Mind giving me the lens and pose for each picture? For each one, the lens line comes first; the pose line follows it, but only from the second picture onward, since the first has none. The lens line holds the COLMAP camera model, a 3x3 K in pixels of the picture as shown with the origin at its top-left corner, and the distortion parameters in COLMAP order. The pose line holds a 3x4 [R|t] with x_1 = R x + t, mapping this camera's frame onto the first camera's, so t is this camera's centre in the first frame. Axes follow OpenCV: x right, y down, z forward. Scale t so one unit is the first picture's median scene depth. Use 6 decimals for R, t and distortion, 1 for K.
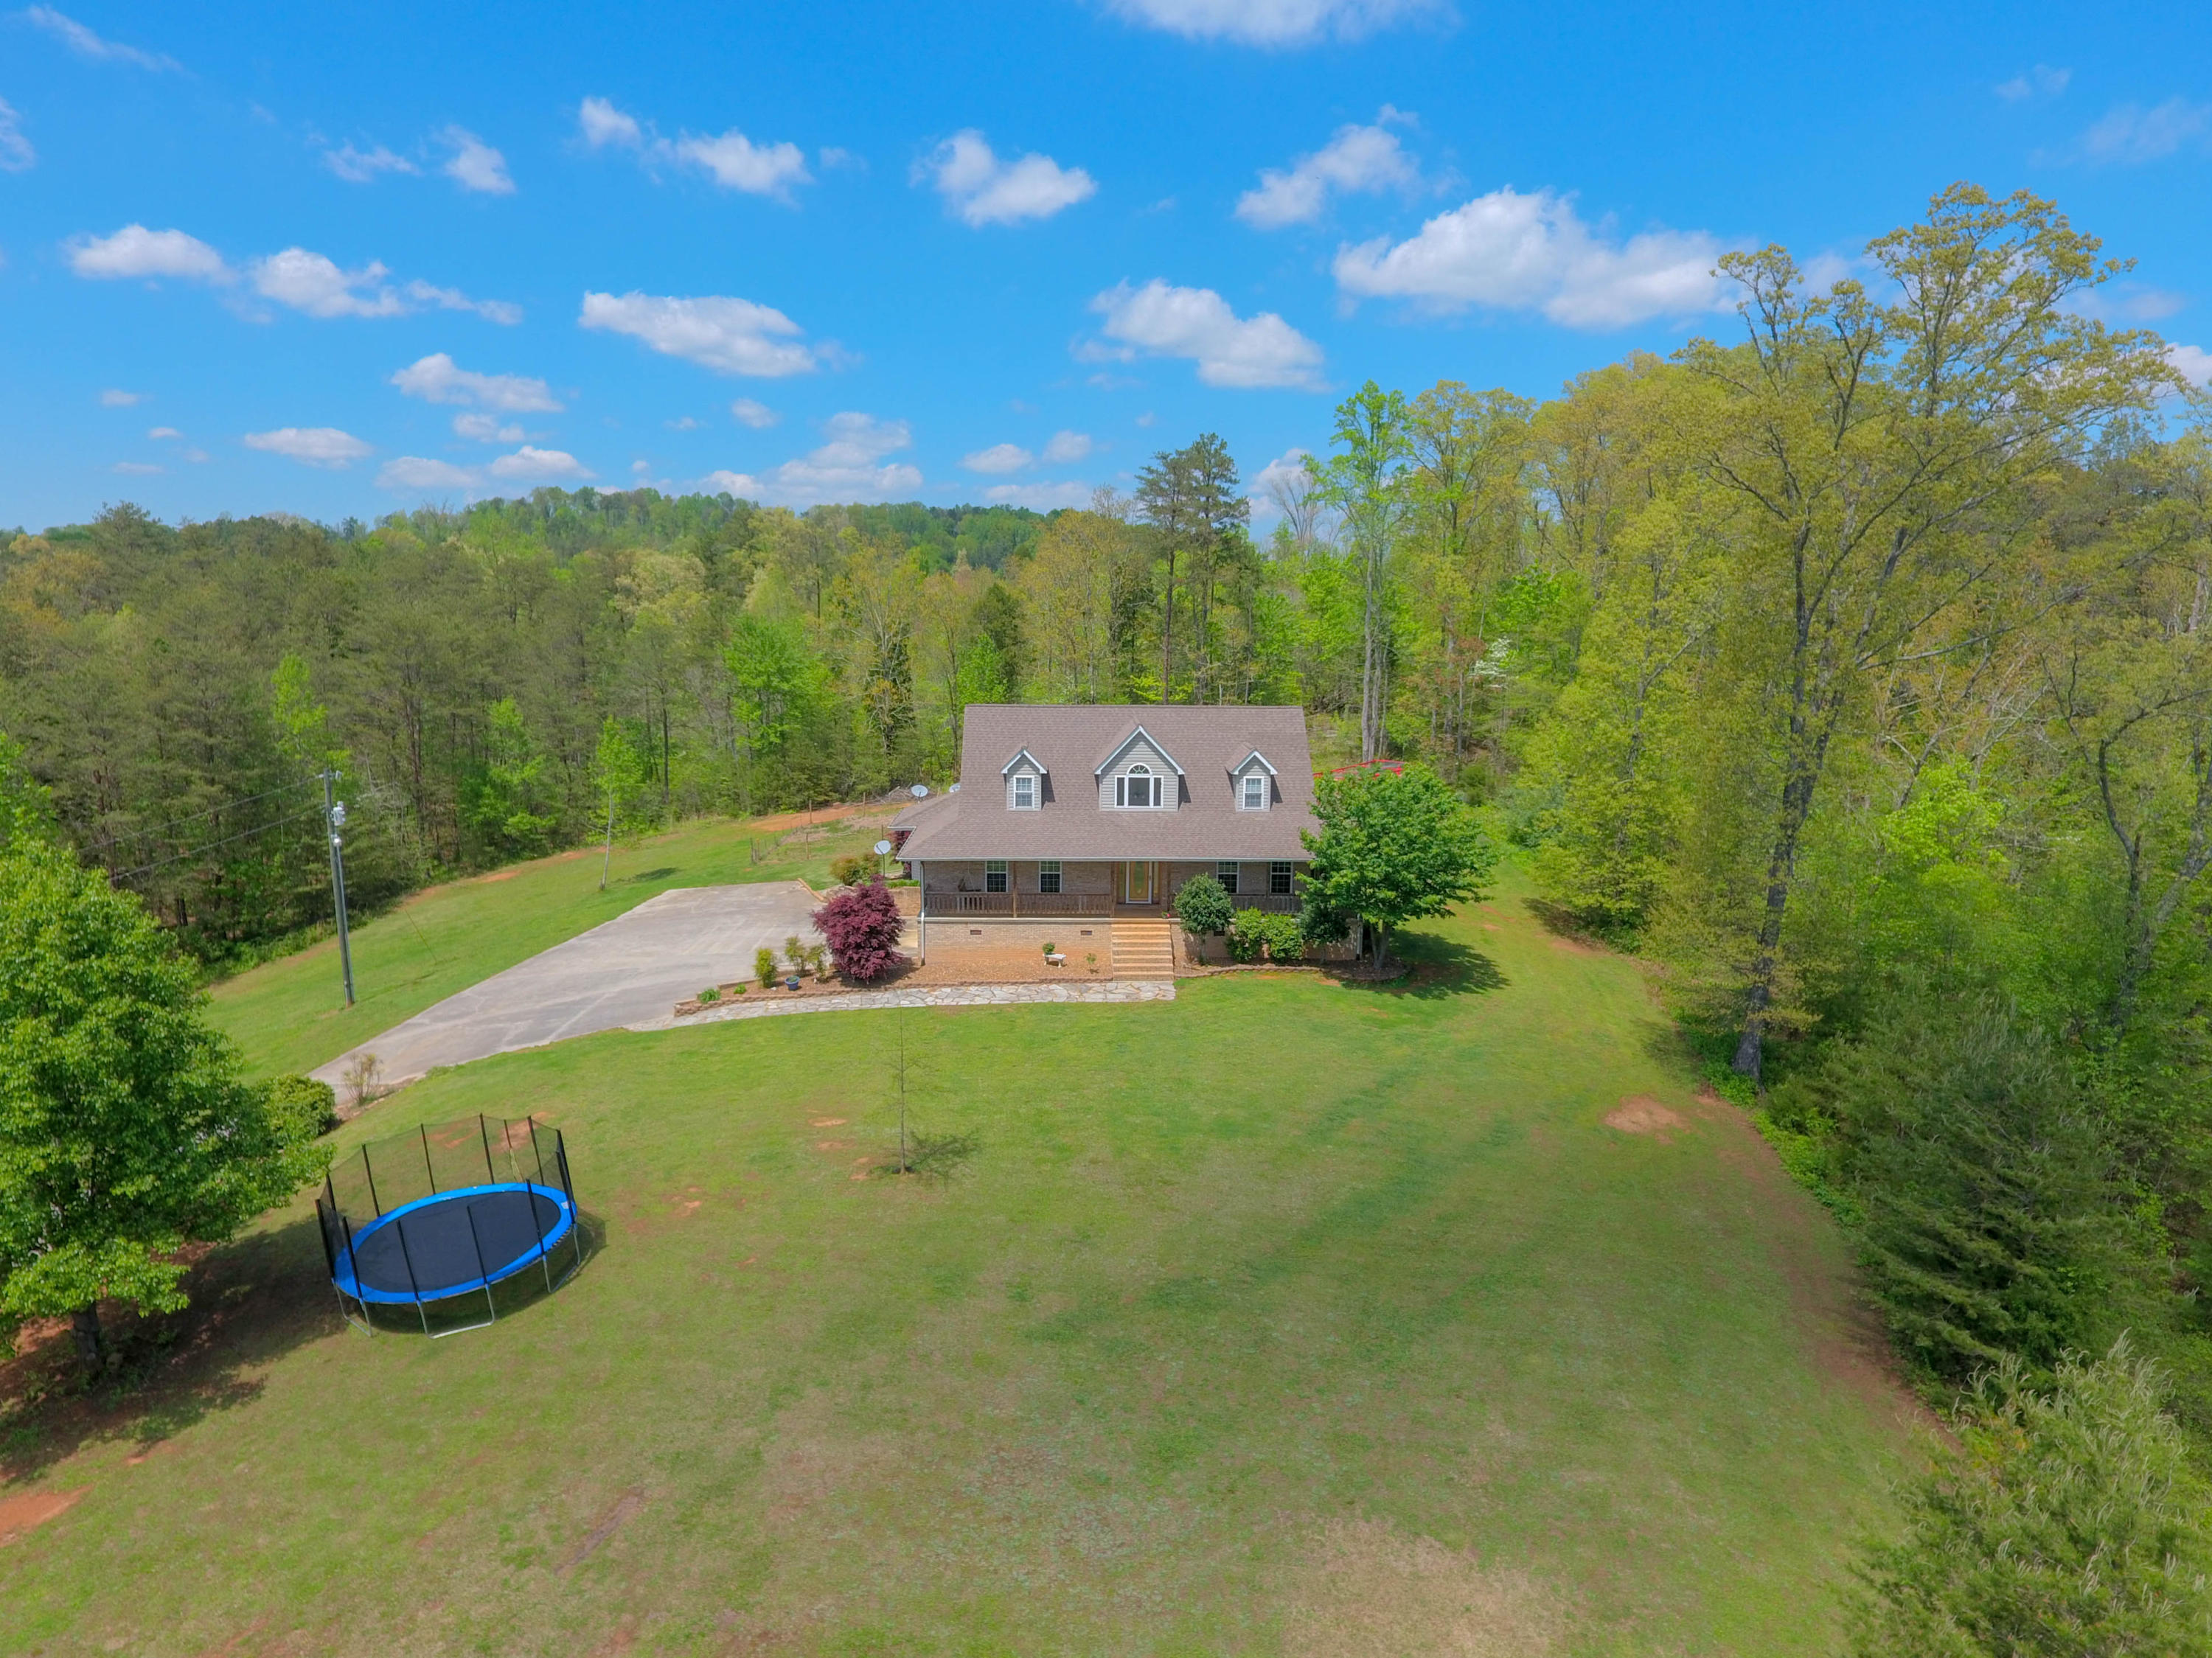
lens RADIAL K [[1298.1, 0, 1091.7], [0, 1298.1, 814.4], [0, 0, 1]] dist [0.001371, 0.000285]
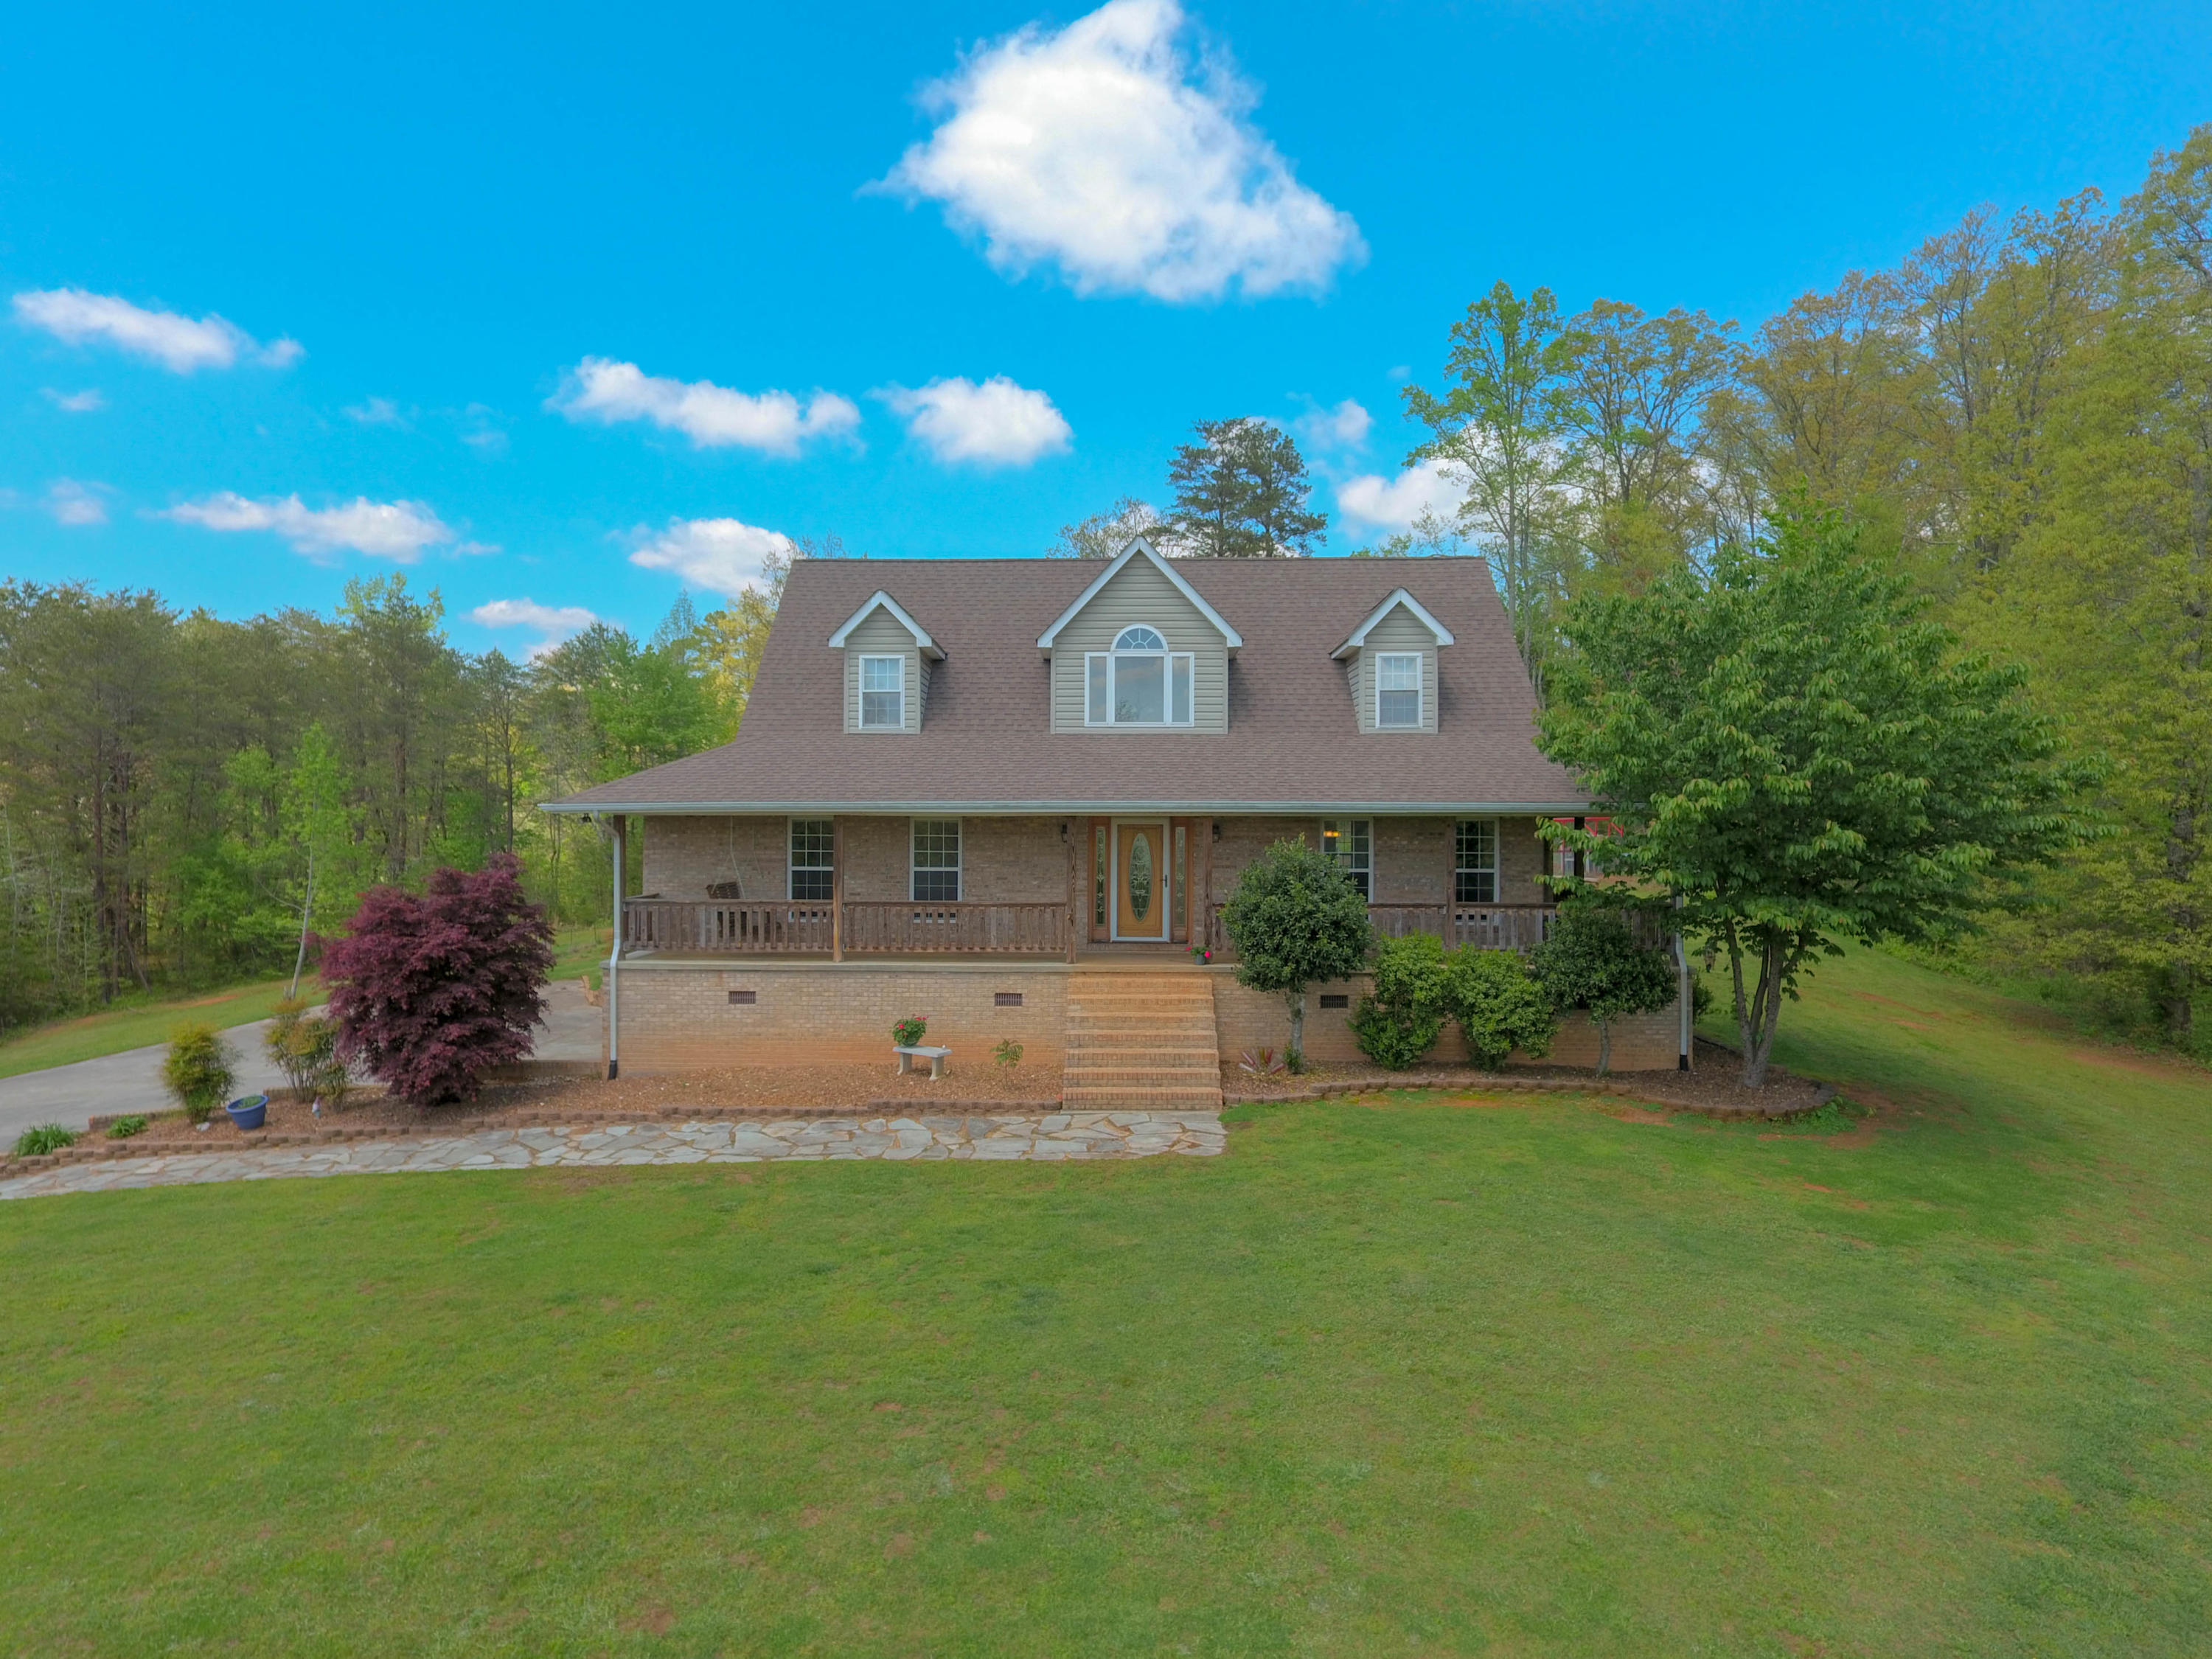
lens RADIAL K [[1298.2, 0, 1091.7], [0, 1298.2, 814.9], [0, 0, 1]] dist [0.001371, 0.000285]
pose [[0.999028, -0.005105, -0.043784, 0.041660], [-0.001974, 0.987092, -0.160143, 0.102012], [0.044036, 0.160074, 0.986122, 0.601244]]
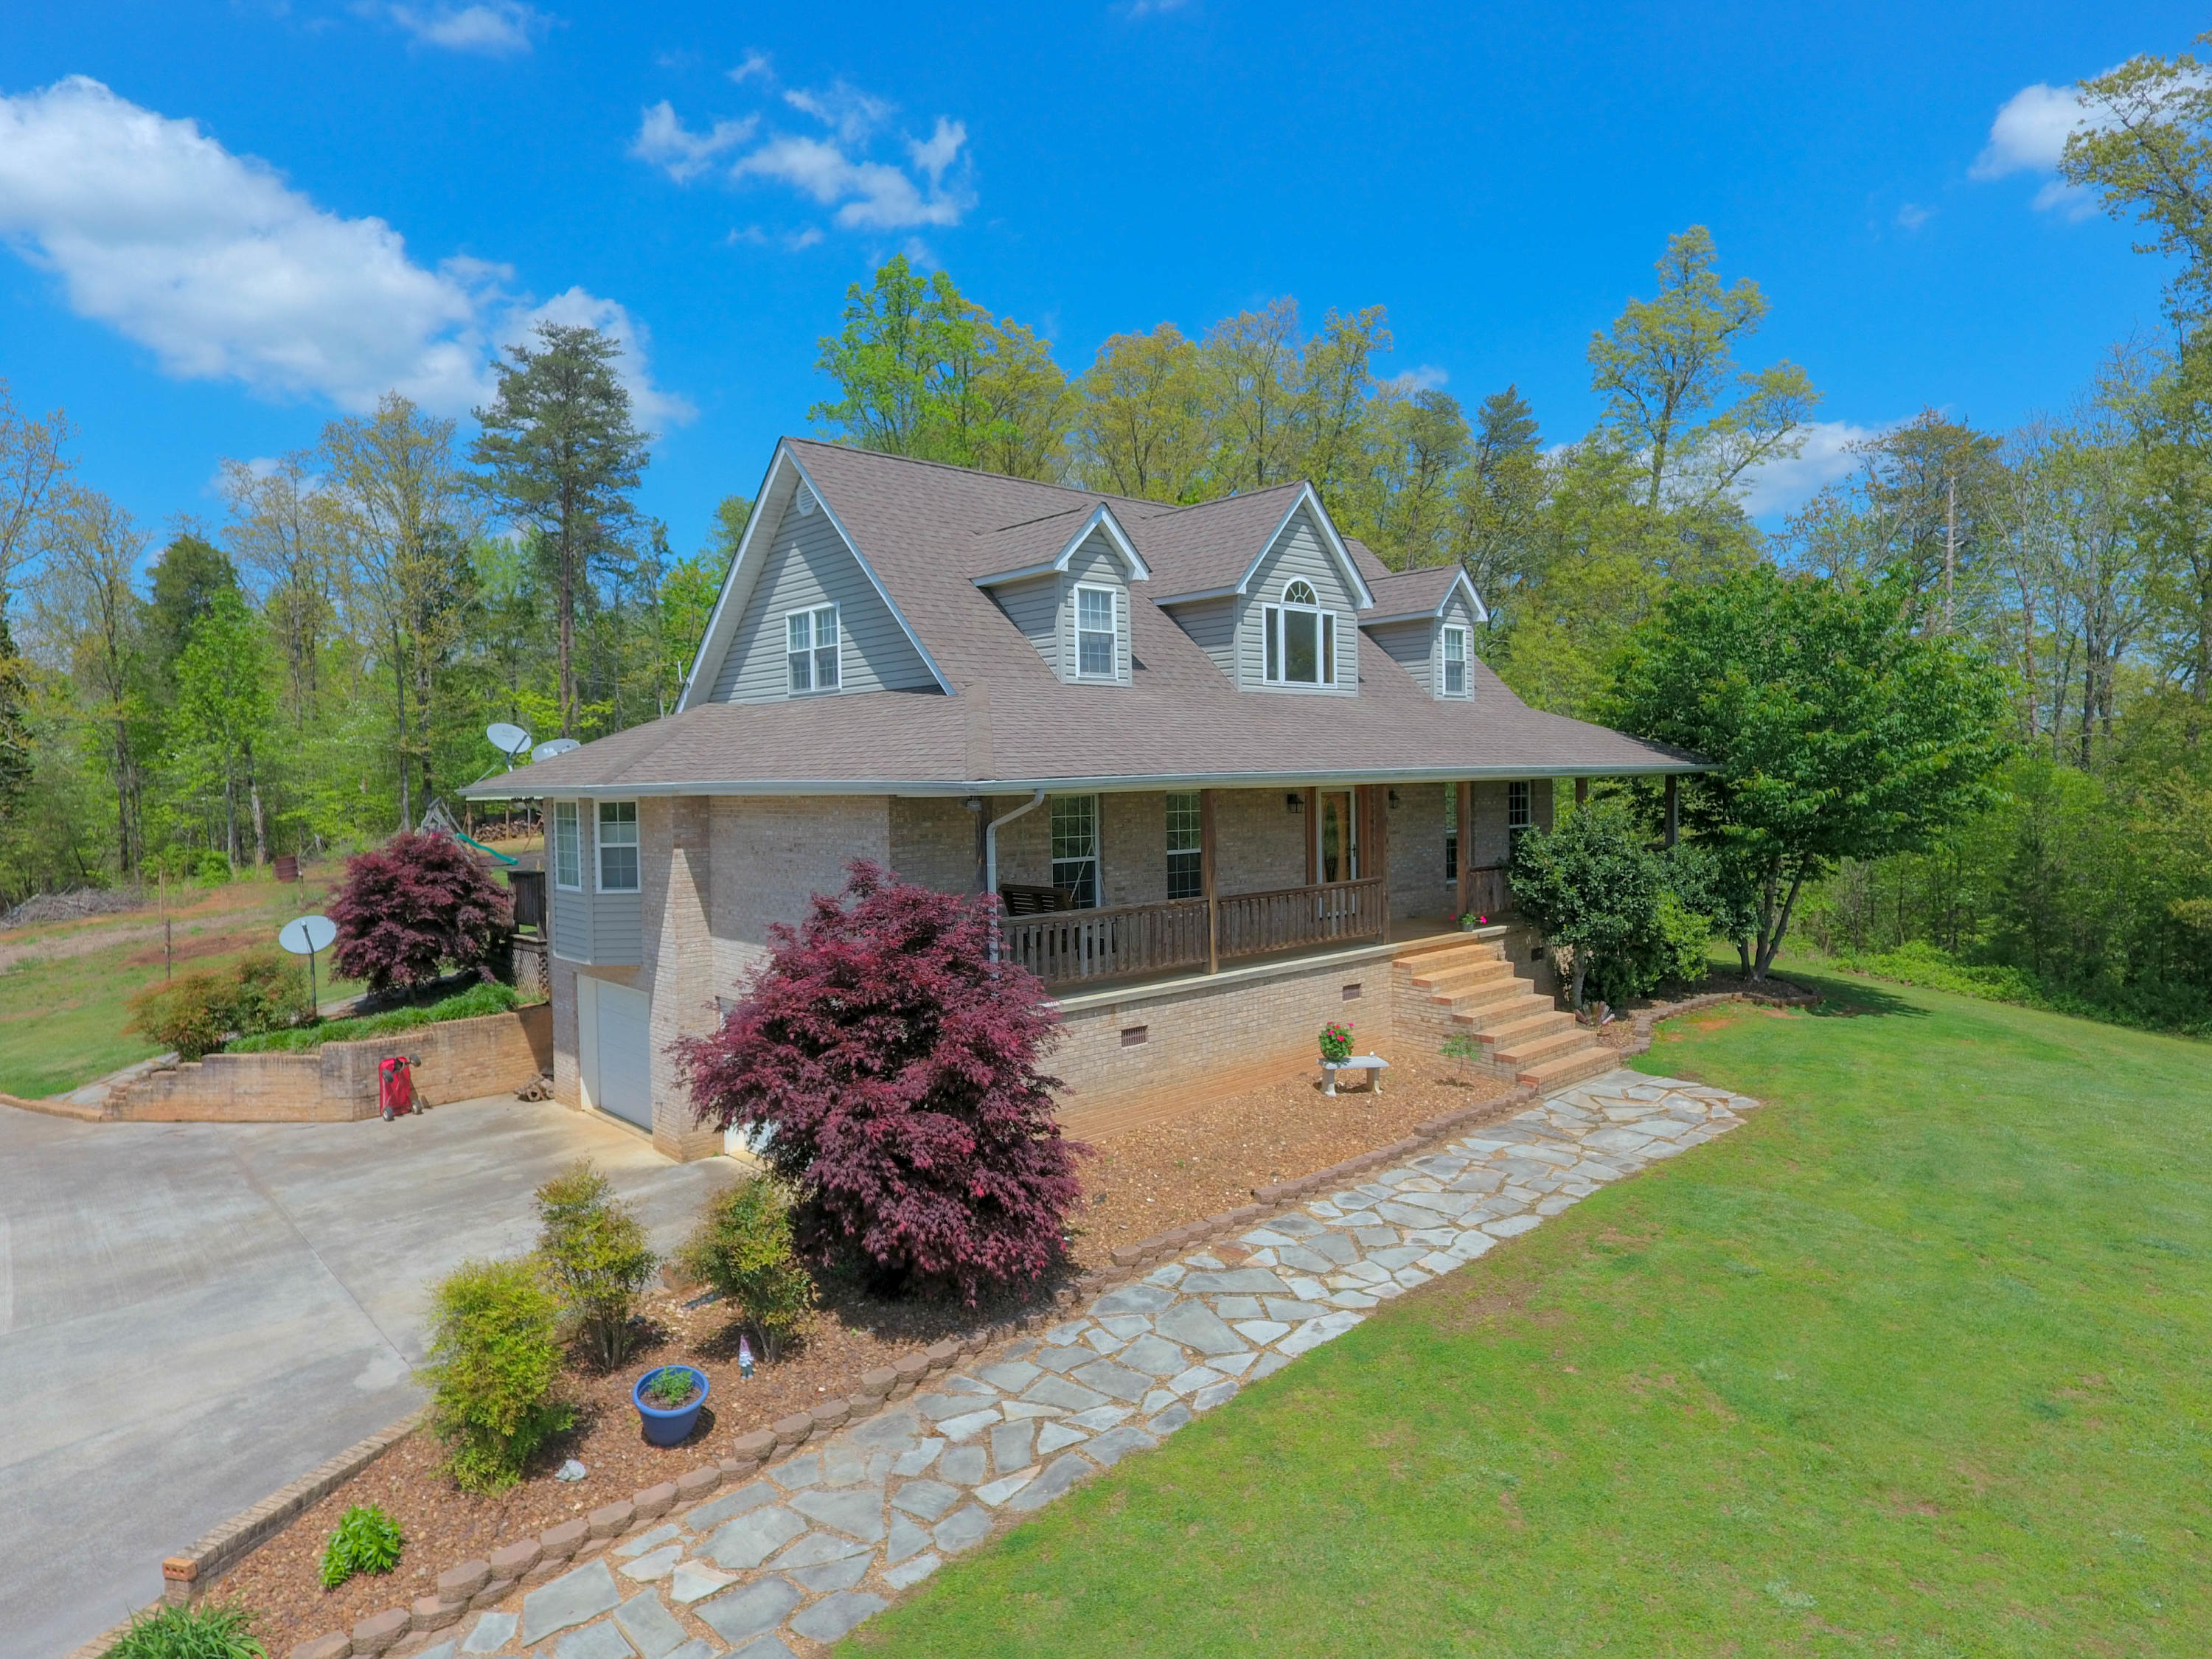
lens RADIAL K [[1298.2, 0, 1091.7], [0, 1298.2, 814.9], [0, 0, 1]] dist [0.001371, 0.000285]
pose [[0.753805, -0.039099, 0.655934, -0.304197], [0.124489, 0.988648, -0.084132, 0.065328], [-0.645198, 0.145076, 0.750115, 0.785449]]
